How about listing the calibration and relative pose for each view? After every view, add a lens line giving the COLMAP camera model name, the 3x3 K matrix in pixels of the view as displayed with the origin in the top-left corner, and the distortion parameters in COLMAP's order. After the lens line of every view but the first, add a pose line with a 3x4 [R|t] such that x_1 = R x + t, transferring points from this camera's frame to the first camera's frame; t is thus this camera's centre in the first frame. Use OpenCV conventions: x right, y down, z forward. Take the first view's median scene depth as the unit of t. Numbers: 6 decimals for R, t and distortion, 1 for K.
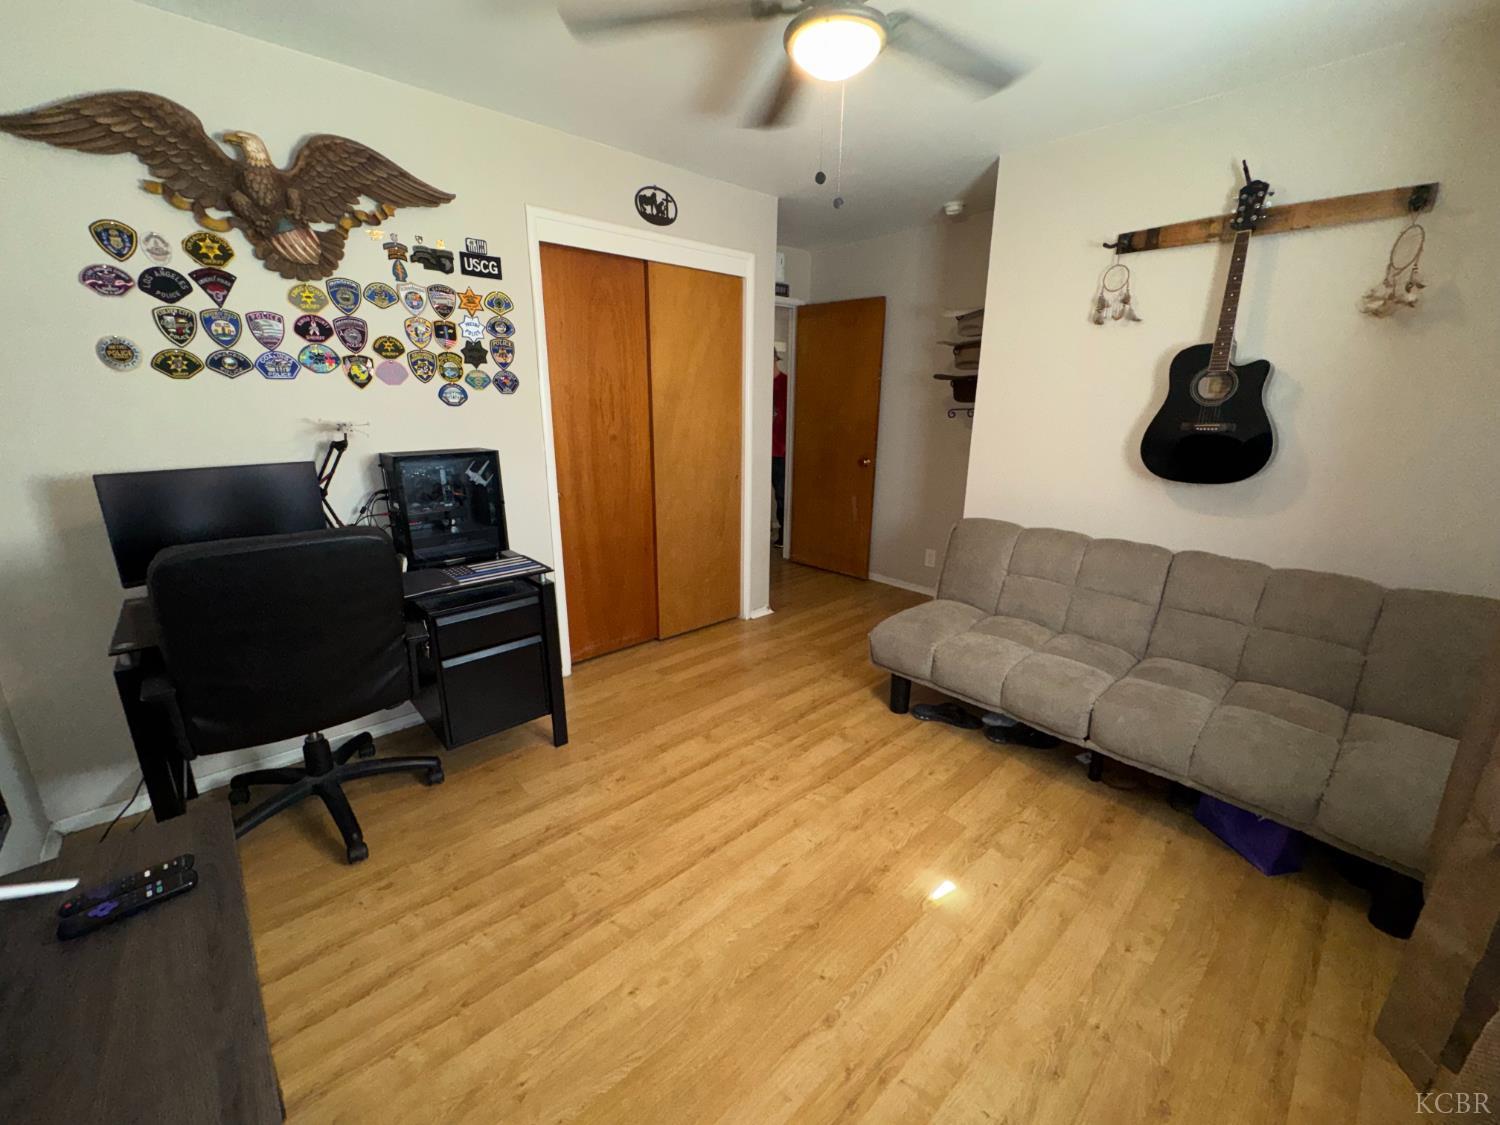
lens RADIAL K [[606.1, 0, 750.0], [0, 606.1, 562.5], [0, 0, 1]] dist [-0.000135, -0.000037]
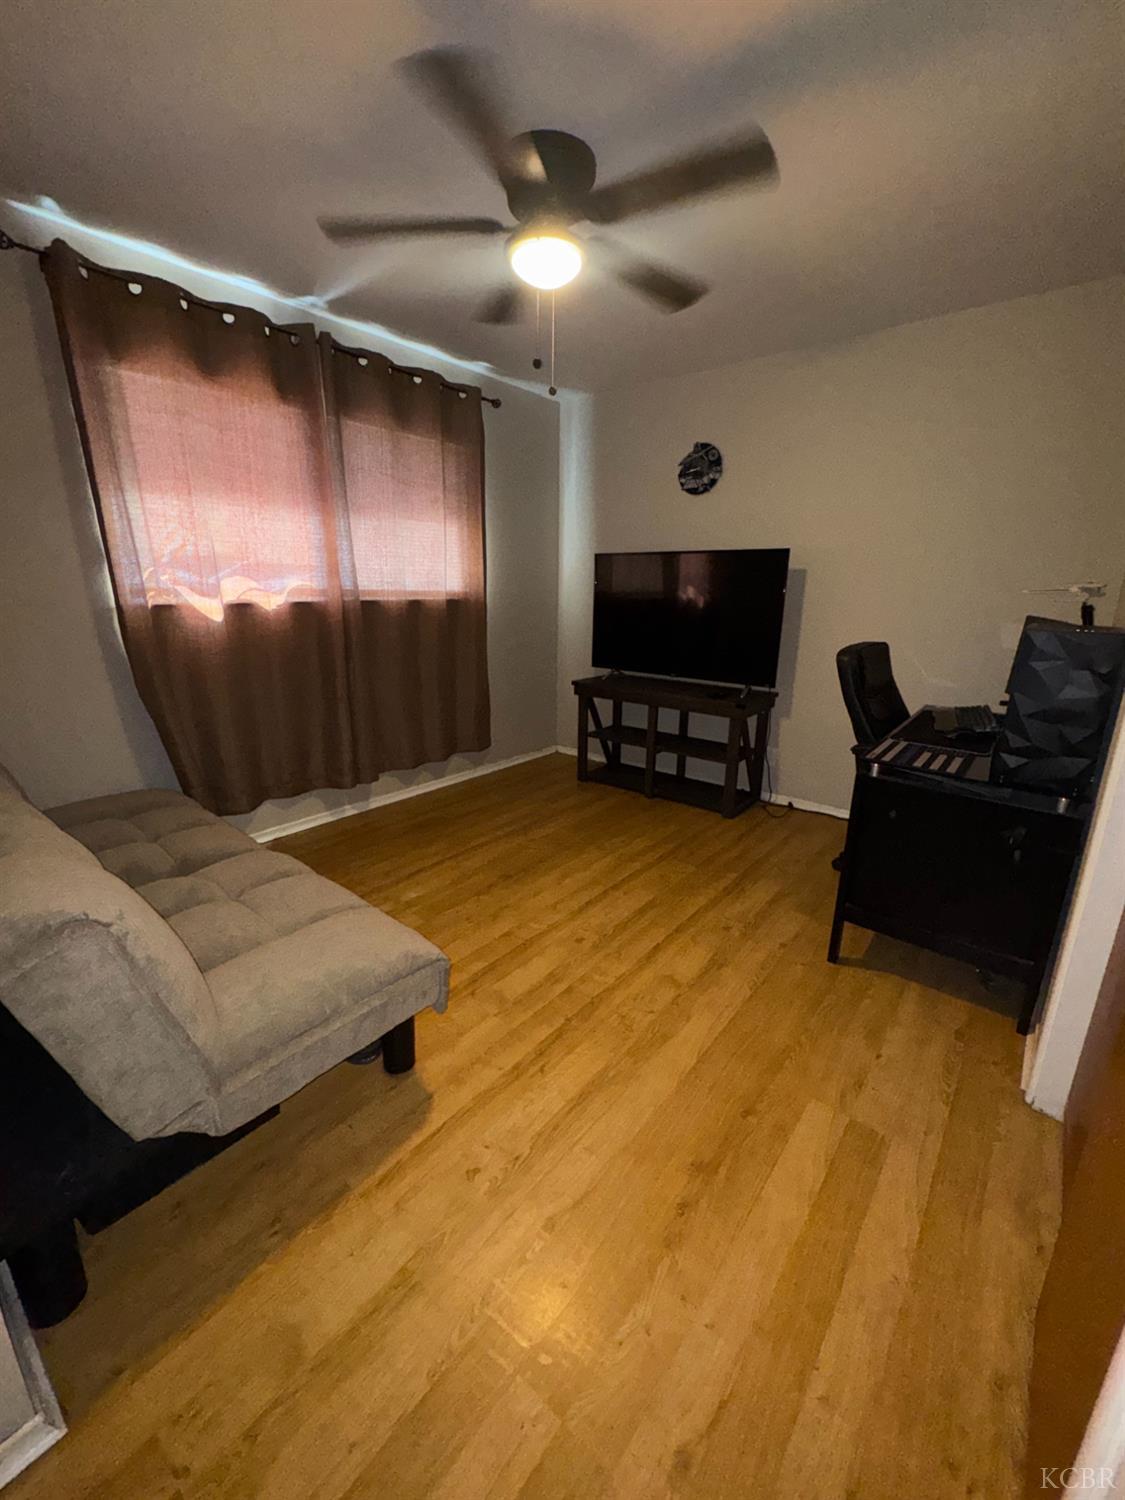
lens RADIAL K [[606.1, 0, 562.5], [0, 606.1, 750.0], [0, 0, 1]] dist [-0.000135, -0.000037]
pose [[-0.988984, 0.027592, -0.145426, 0.230877], [-0.051131, 0.858314, 0.510570, -0.467066], [0.138910, 0.512382, -0.847449, 1.900258]]
